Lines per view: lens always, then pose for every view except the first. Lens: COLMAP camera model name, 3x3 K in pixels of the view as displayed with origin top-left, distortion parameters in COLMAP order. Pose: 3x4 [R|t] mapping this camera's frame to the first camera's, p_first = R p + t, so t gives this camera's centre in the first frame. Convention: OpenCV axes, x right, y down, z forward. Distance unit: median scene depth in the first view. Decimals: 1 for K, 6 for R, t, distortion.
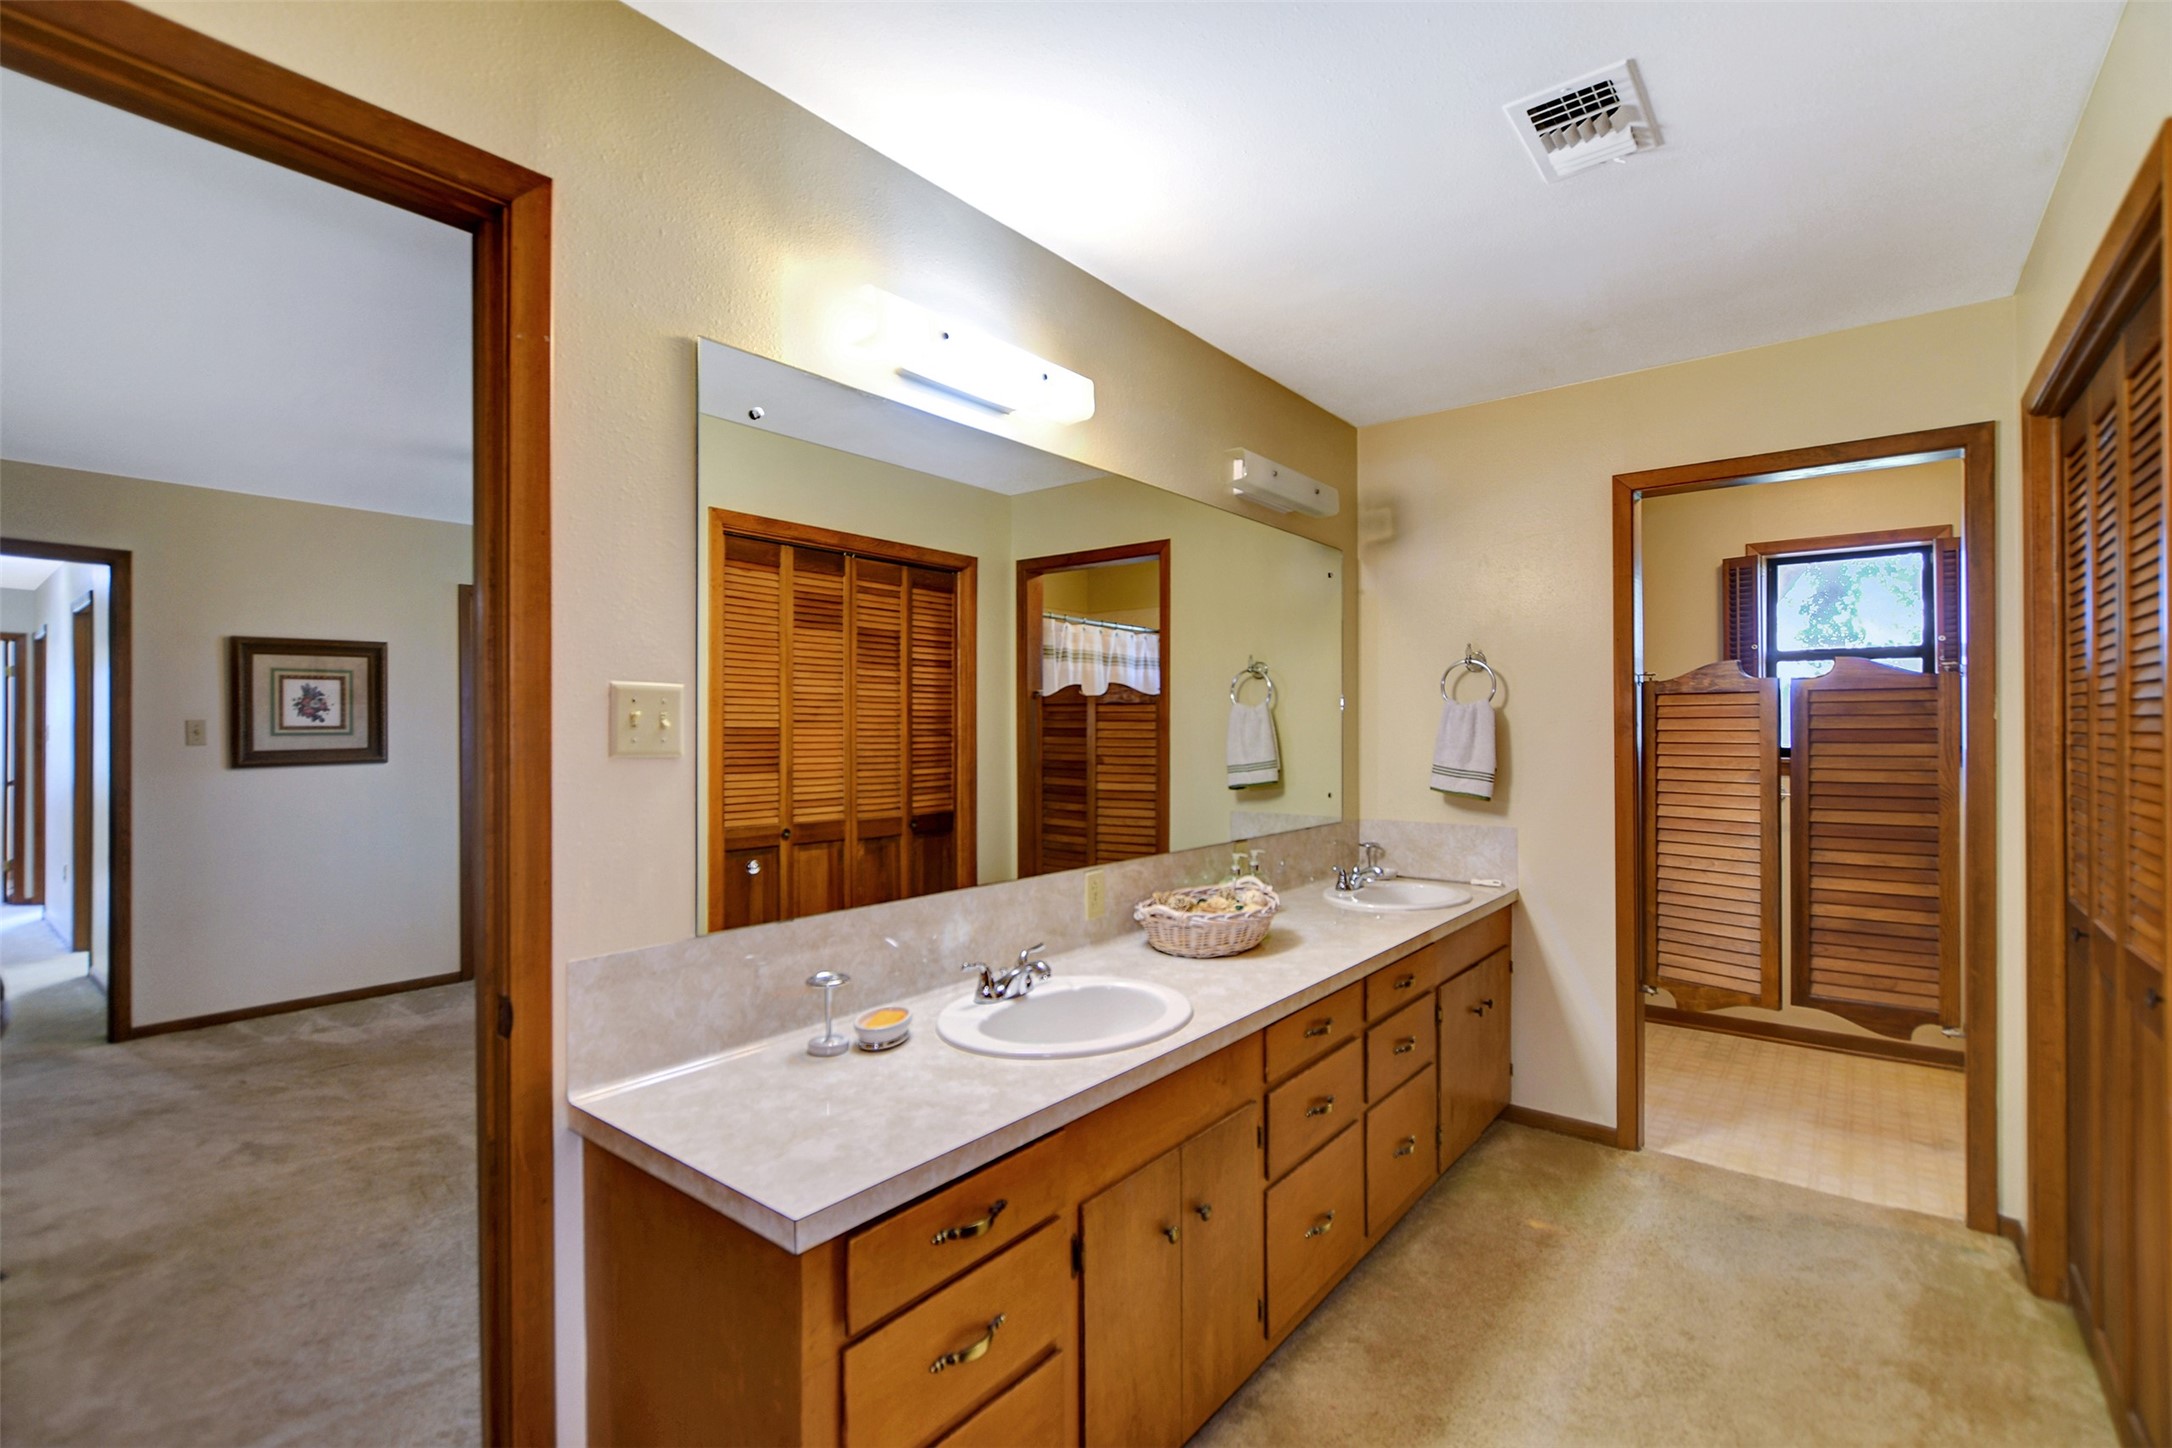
lens RADIAL K [[971.1, 0, 1094.7], [0, 971.1, 723.8], [0, 0, 1]] dist [-0.011391, 0.001957]
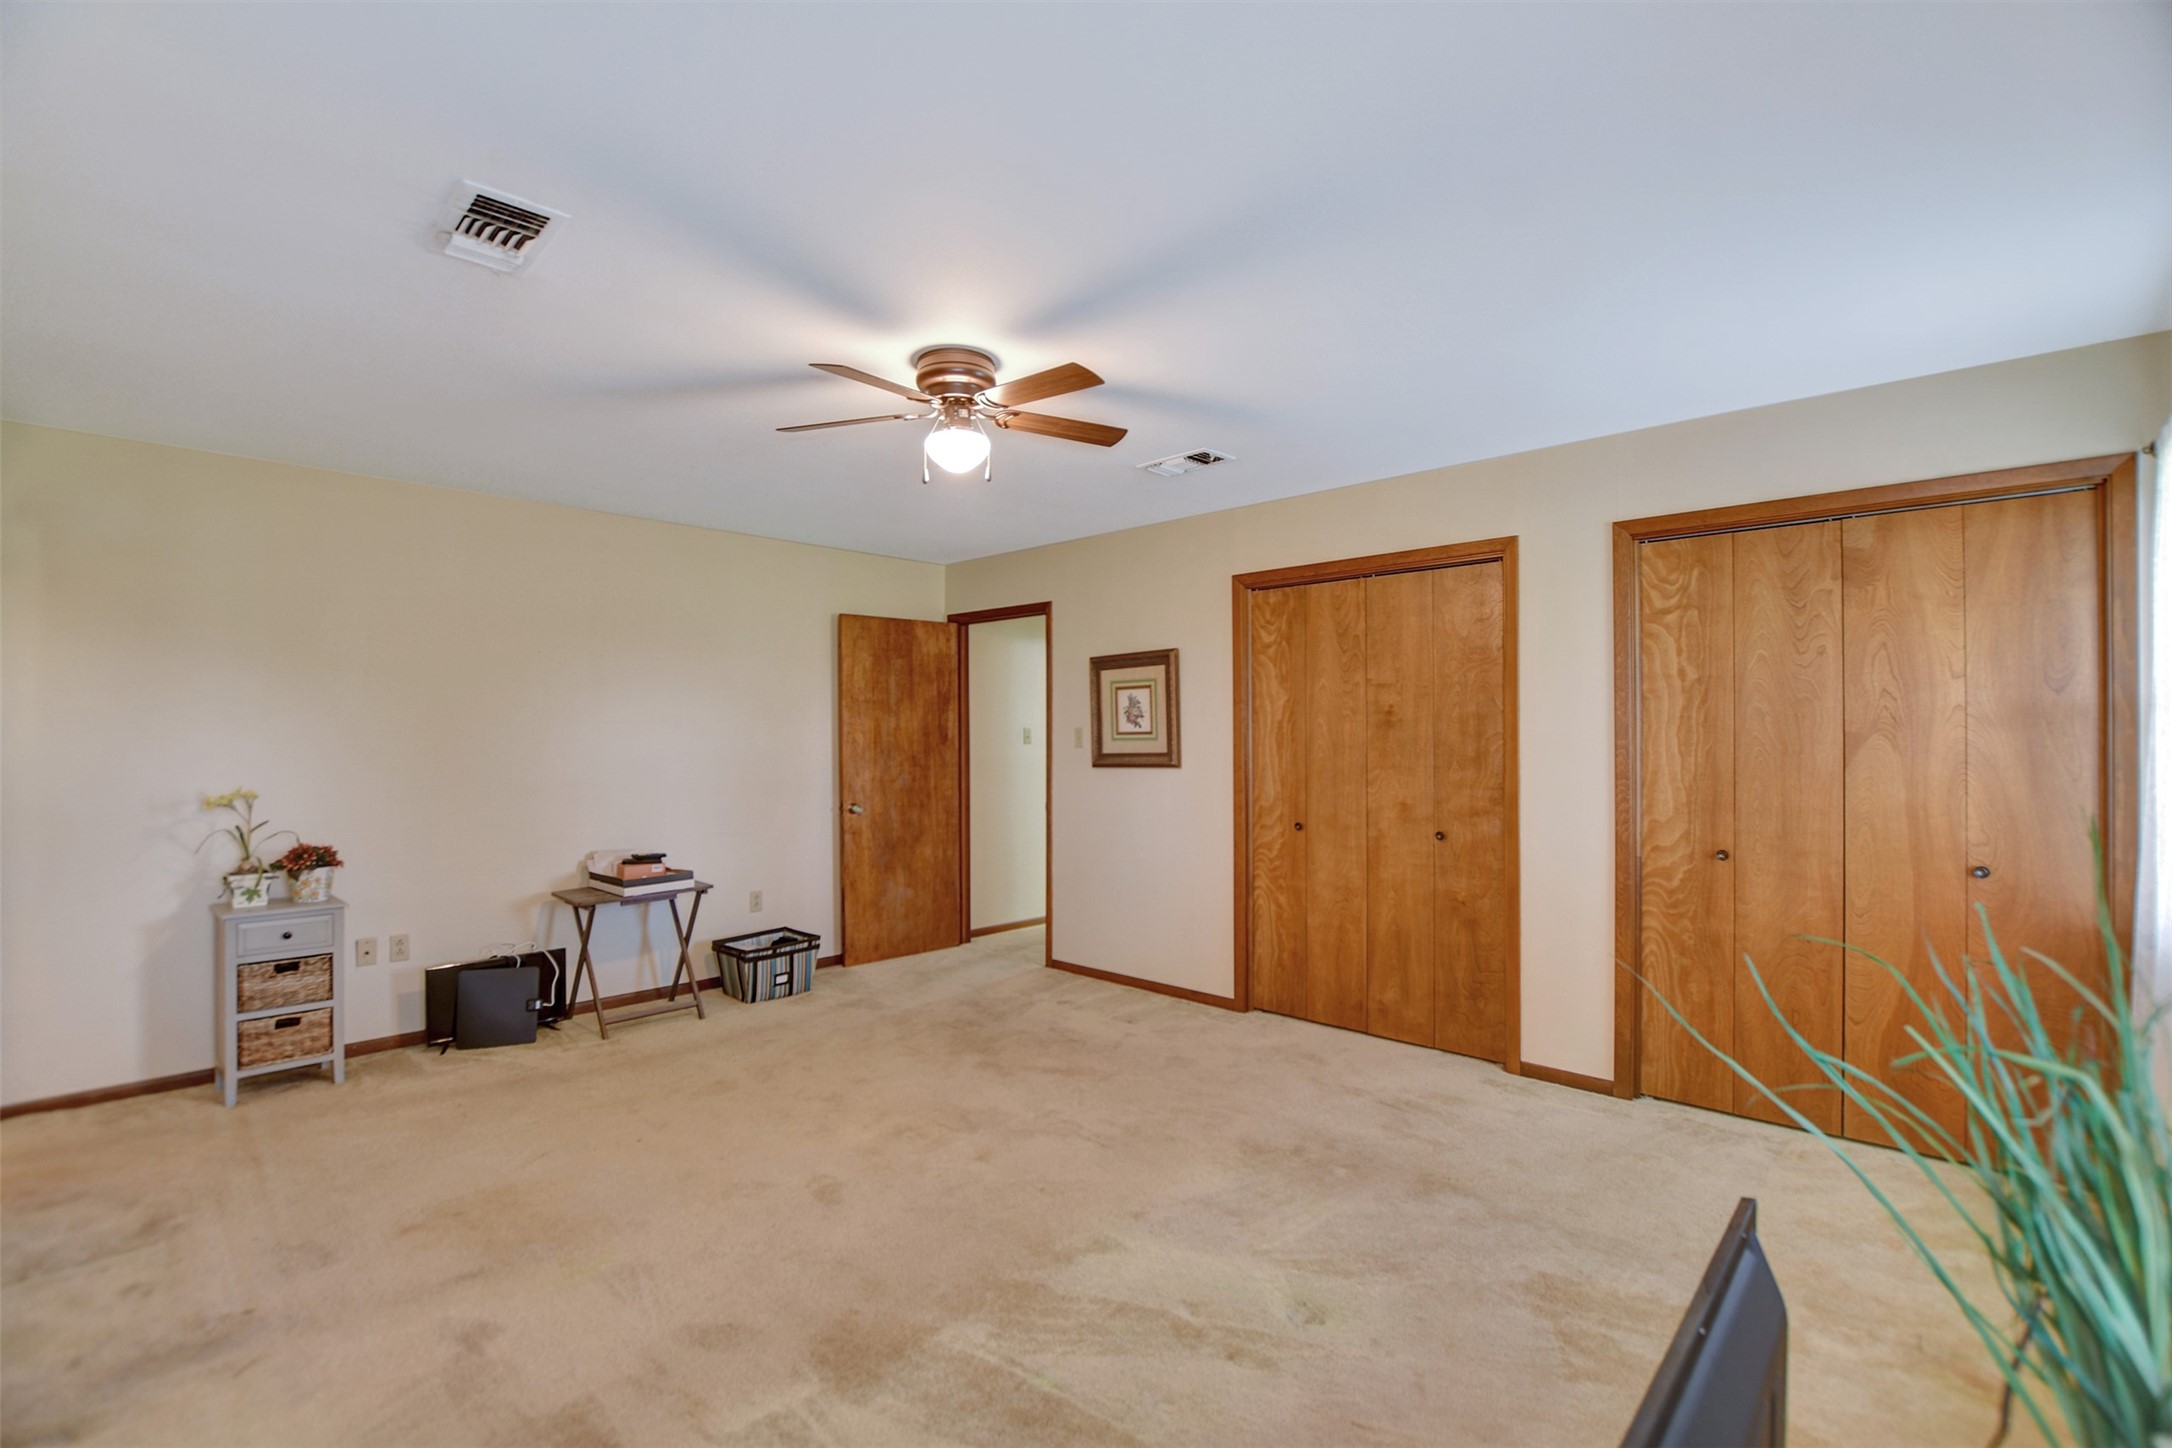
lens RADIAL K [[971.1, 0, 1089.2], [0, 971.1, 740.4], [0, 0, 1]] dist [-0.011391, 0.001957]
pose [[-0.077555, 0.009696, -0.996941, 0.312531], [0.006003, 0.999939, 0.009259, 0.001682], [0.996970, -0.005266, -0.077609, 1.076042]]
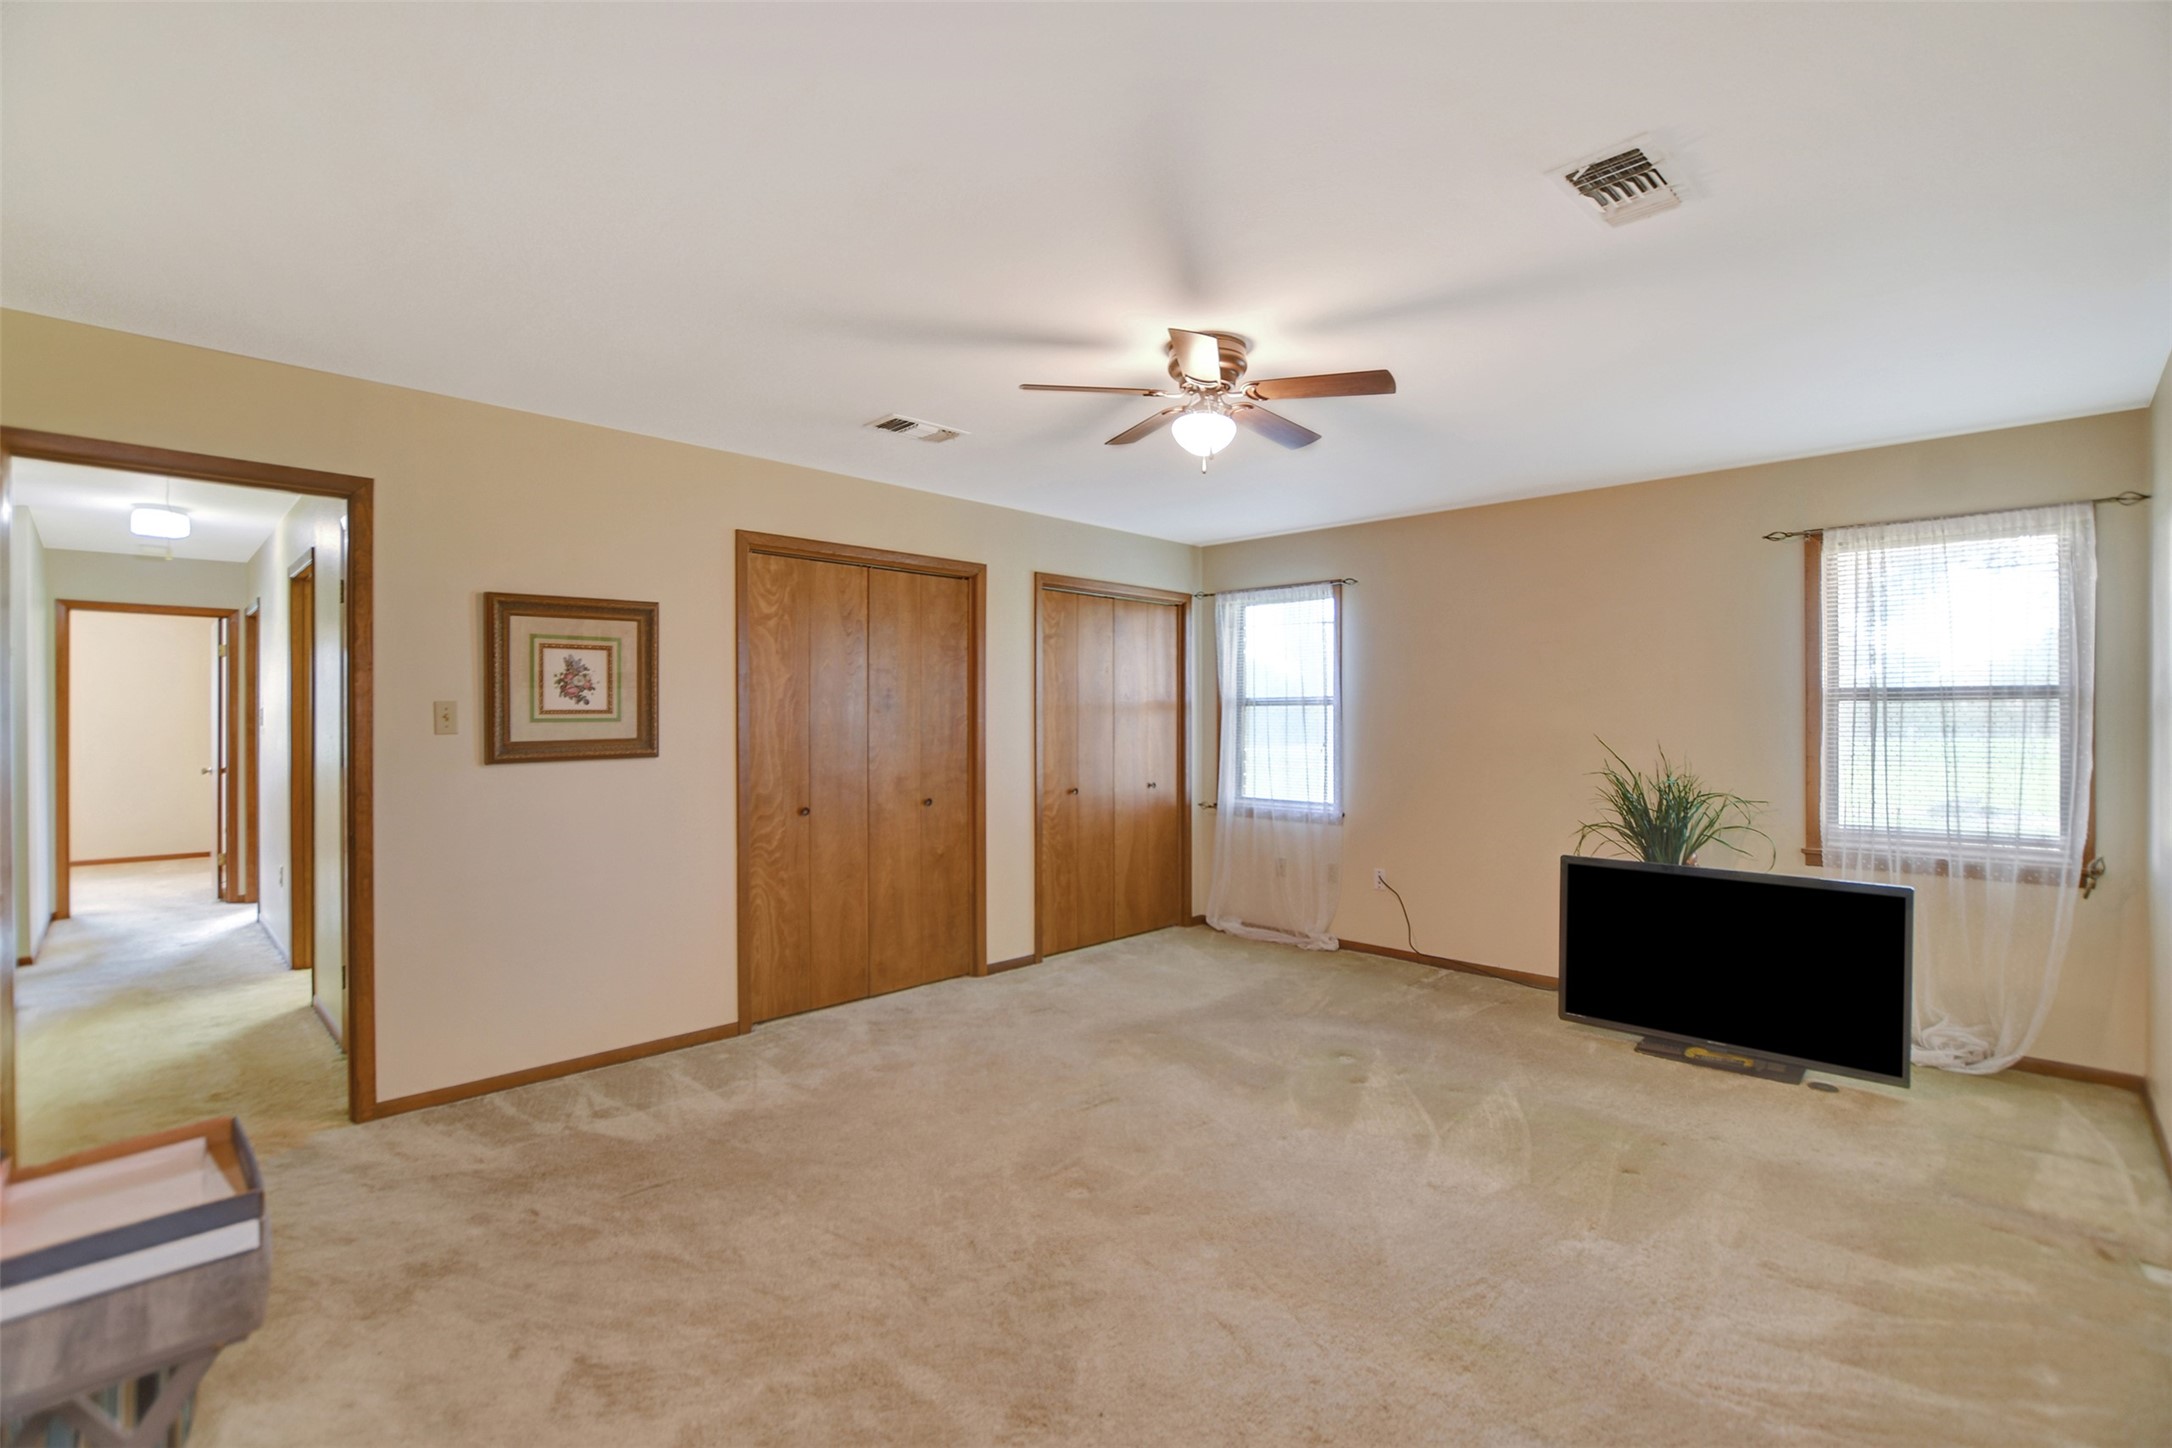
lens RADIAL K [[971.1, 0, 1055.1], [0, 971.1, 731.5], [0, 0, 1]] dist [-0.011391, 0.001957]
pose [[0.991670, 0.007226, -0.128599, -0.341792], [-0.005267, 0.999865, 0.015564, 0.005922], [0.128694, -0.014757, 0.991575, 0.288192]]
